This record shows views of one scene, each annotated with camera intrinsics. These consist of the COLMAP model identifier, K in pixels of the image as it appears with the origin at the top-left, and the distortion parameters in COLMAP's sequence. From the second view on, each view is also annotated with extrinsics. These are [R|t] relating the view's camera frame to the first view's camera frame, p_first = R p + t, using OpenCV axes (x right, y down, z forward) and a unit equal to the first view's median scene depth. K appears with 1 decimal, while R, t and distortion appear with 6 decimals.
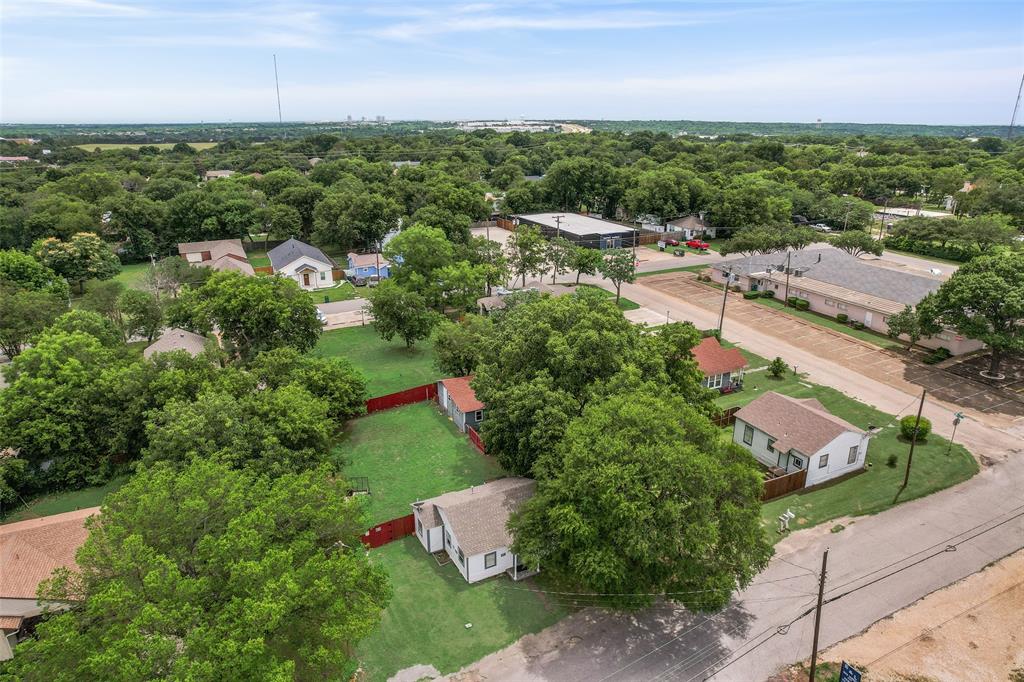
lens RADIAL K [[659.1, 0, 514.5], [0, 659.1, 335.0], [0, 0, 1]] dist [-0.078697, 0.075105]
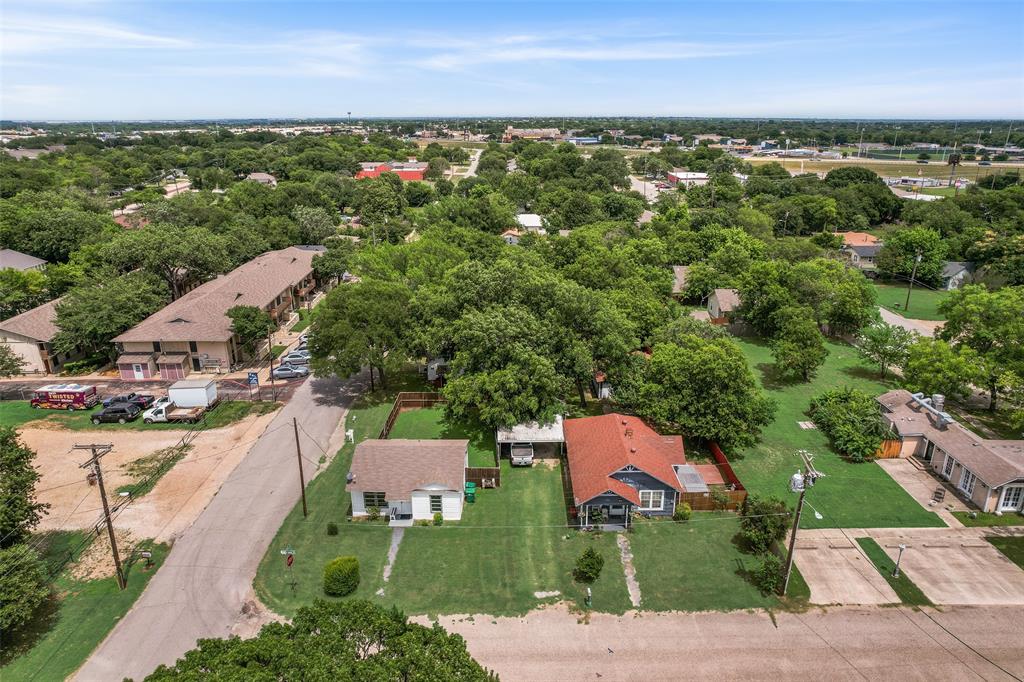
lens RADIAL K [[659.1, 0, 514.5], [0, 659.1, 335.0], [0, 0, 1]] dist [-0.078697, 0.075105]
pose [[-0.430307, 0.291460, -0.854334, 0.479347], [-0.284115, 0.854607, 0.434655, -0.196506], [0.856805, 0.429765, -0.284935, 0.561677]]
